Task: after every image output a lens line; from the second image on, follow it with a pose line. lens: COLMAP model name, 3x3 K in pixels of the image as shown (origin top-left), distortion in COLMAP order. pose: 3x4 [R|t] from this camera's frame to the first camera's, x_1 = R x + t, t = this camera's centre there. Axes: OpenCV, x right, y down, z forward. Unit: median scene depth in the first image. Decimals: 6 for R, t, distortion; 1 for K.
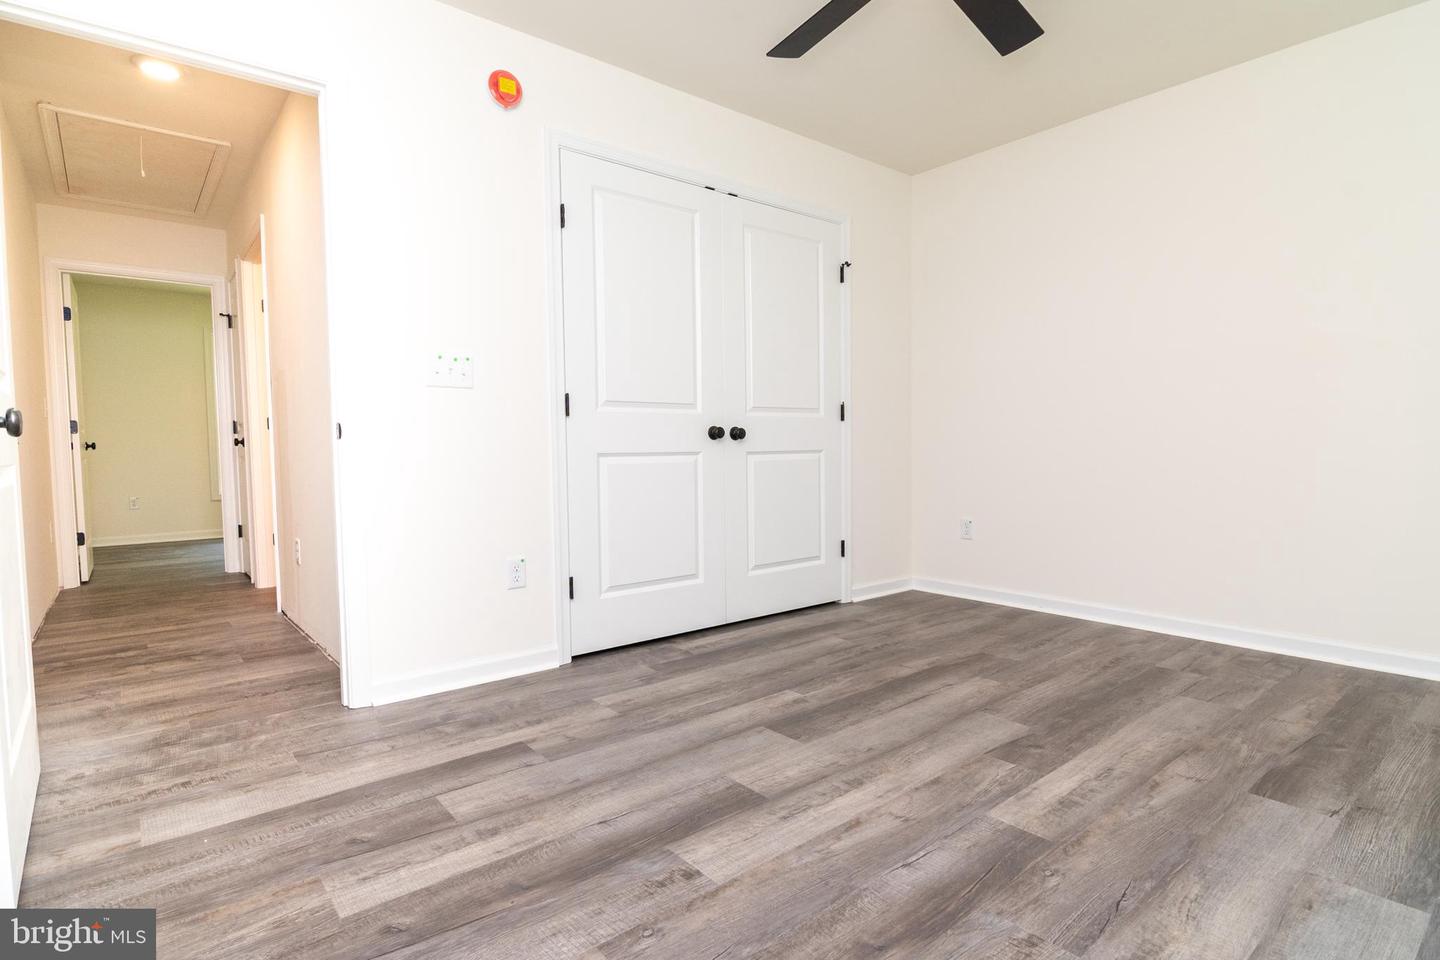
lens RADIAL K [[729.4, 0, 720.0], [0, 729.4, 480.0], [0, 0, 1]] dist [-0.003412, -0.001576]
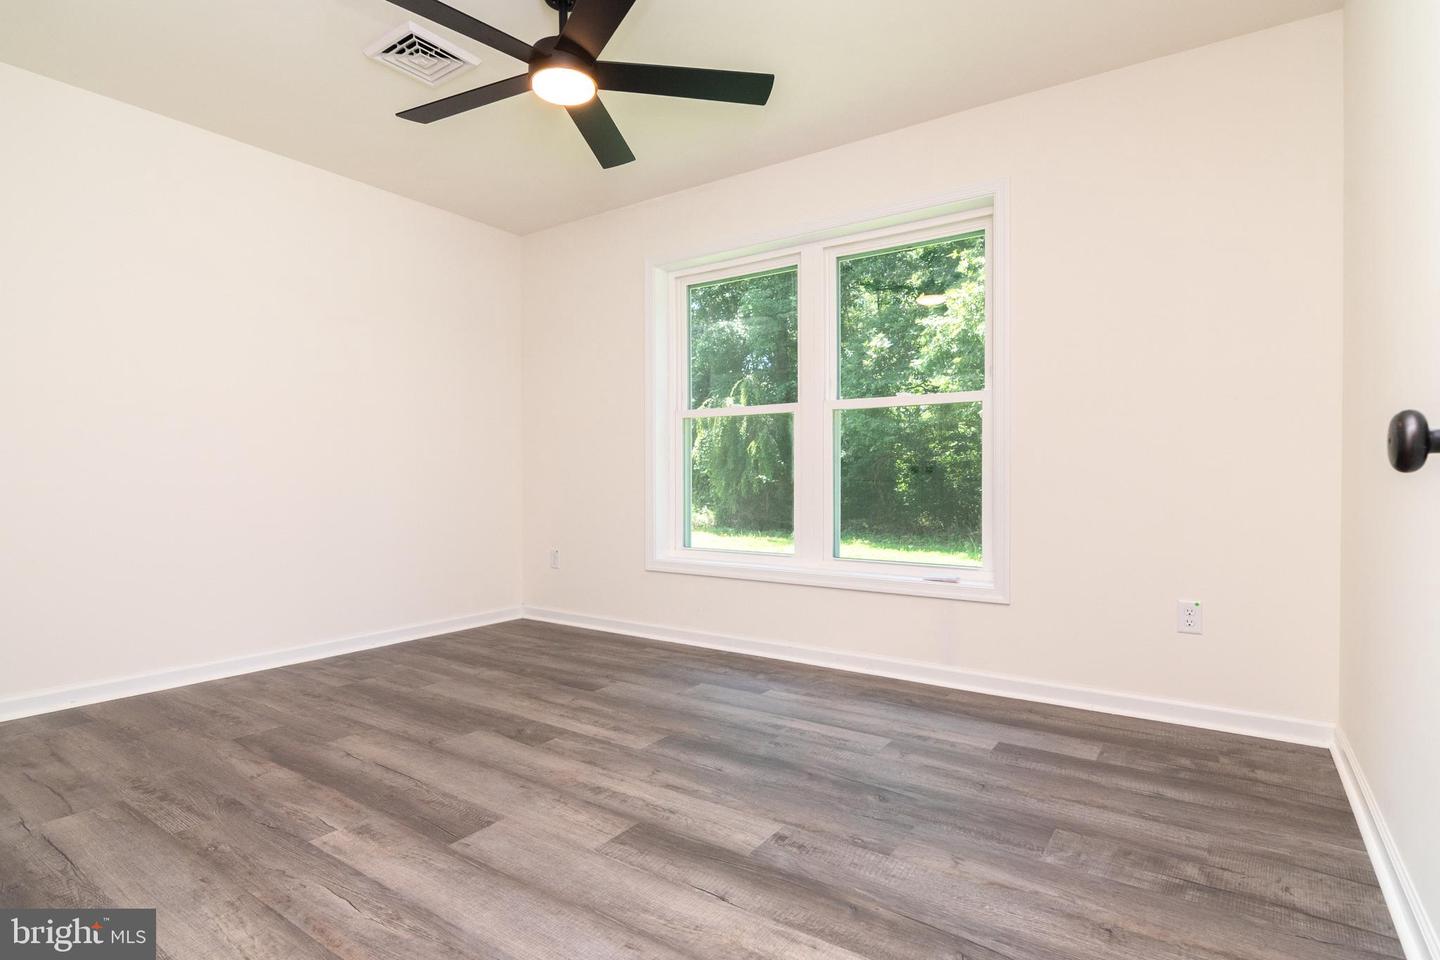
lens RADIAL K [[729.4, 0, 720.0], [0, 729.4, 480.0], [0, 0, 1]] dist [-0.003412, -0.001576]
pose [[-0.273720, 0.005903, 0.961791, -0.880812], [0.049761, 0.998729, 0.008031, -0.052043], [-0.960521, 0.050058, -0.273666, 1.037824]]
